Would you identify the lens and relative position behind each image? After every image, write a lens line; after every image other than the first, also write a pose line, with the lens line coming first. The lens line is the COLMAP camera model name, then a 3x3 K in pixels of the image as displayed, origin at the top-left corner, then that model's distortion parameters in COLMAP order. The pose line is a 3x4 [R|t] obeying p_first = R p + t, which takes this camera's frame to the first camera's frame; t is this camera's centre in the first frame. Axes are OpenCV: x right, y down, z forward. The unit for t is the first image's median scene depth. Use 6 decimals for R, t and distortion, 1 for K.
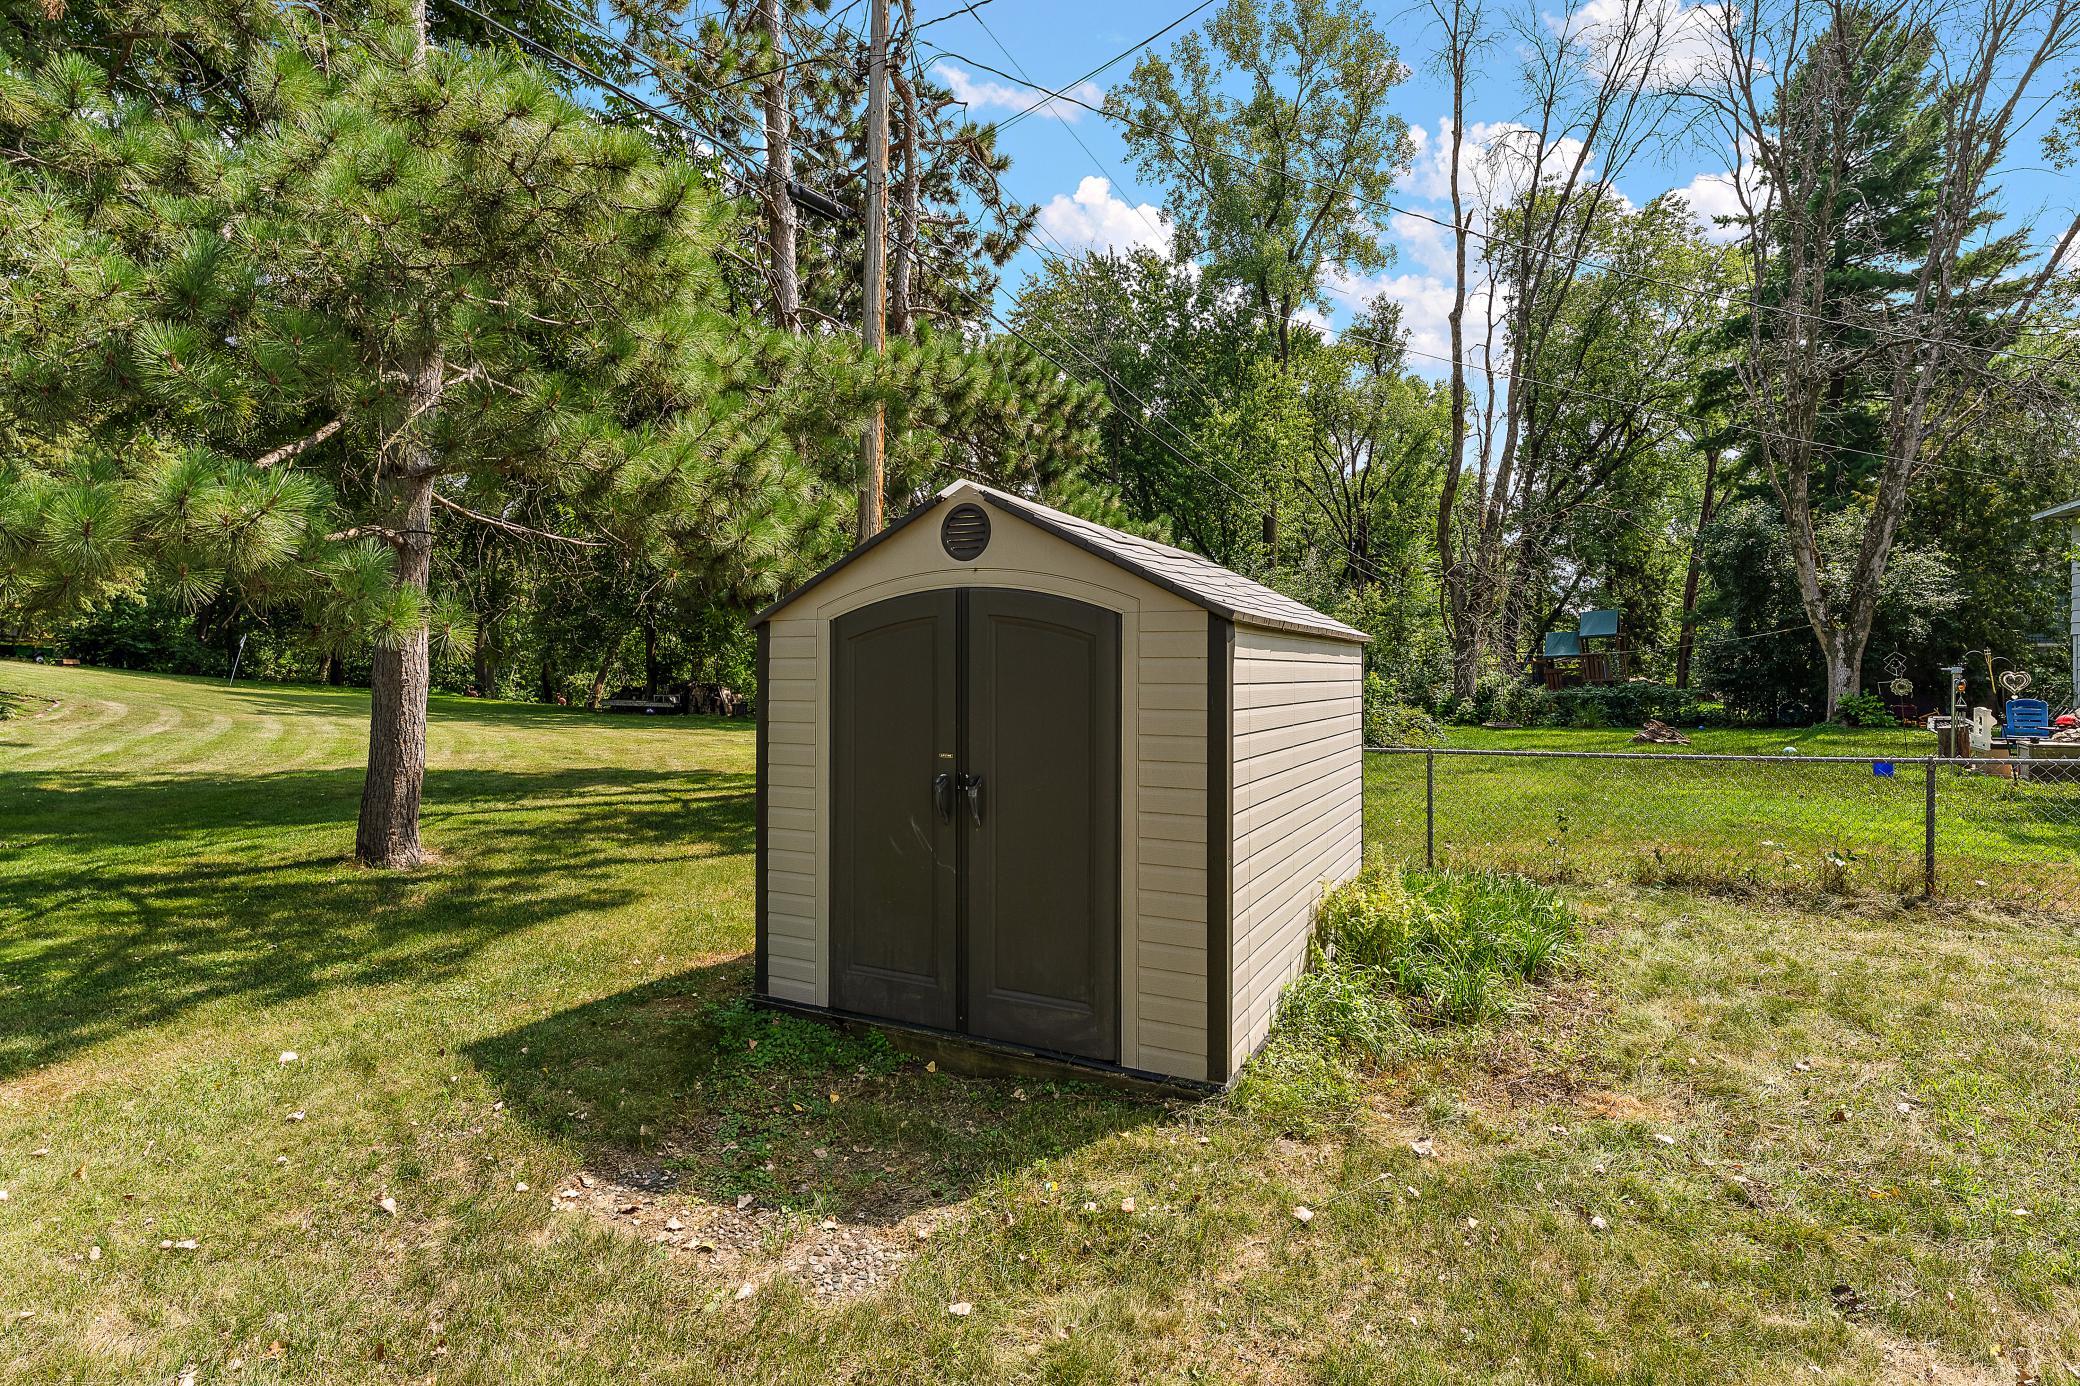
lens RADIAL K [[1074.1, 0, 1040.0], [0, 1074.1, 693.0], [0, 0, 1]] dist [0.001940, 0.000423]
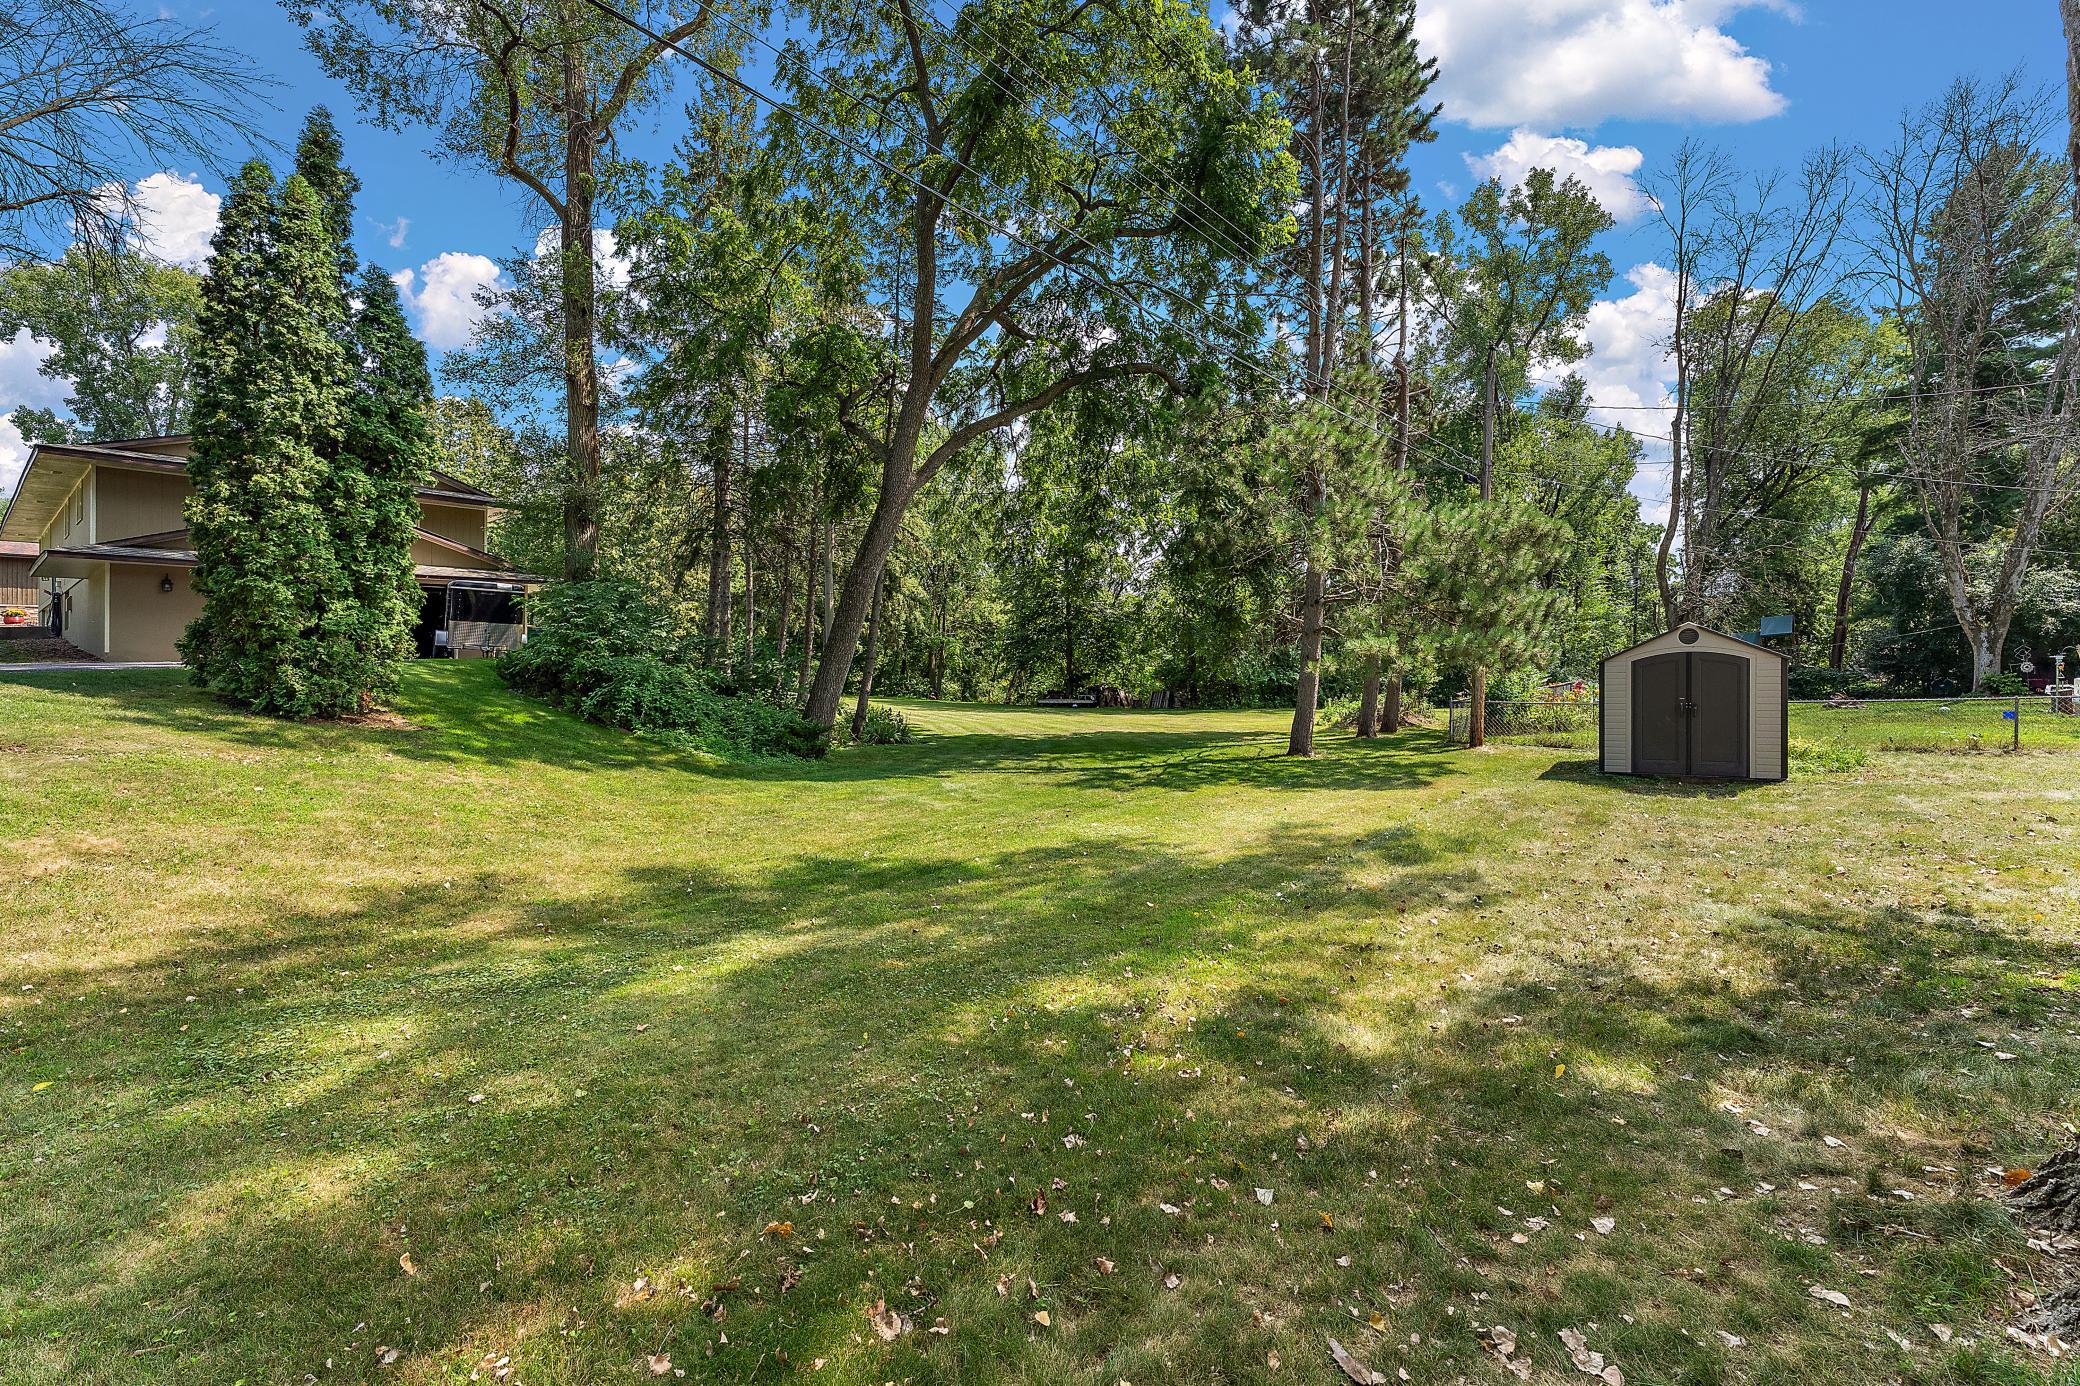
lens RADIAL K [[858.8, 0, 1063.2], [0, 858.8, 717.8], [0, 0, 1]] dist [0.001045, 0.000322]
pose [[0.983143, -0.019022, -0.181847, -0.236634], [0.024664, 0.999280, 0.028815, -0.001817], [0.181168, -0.032814, 0.982904, -0.325926]]
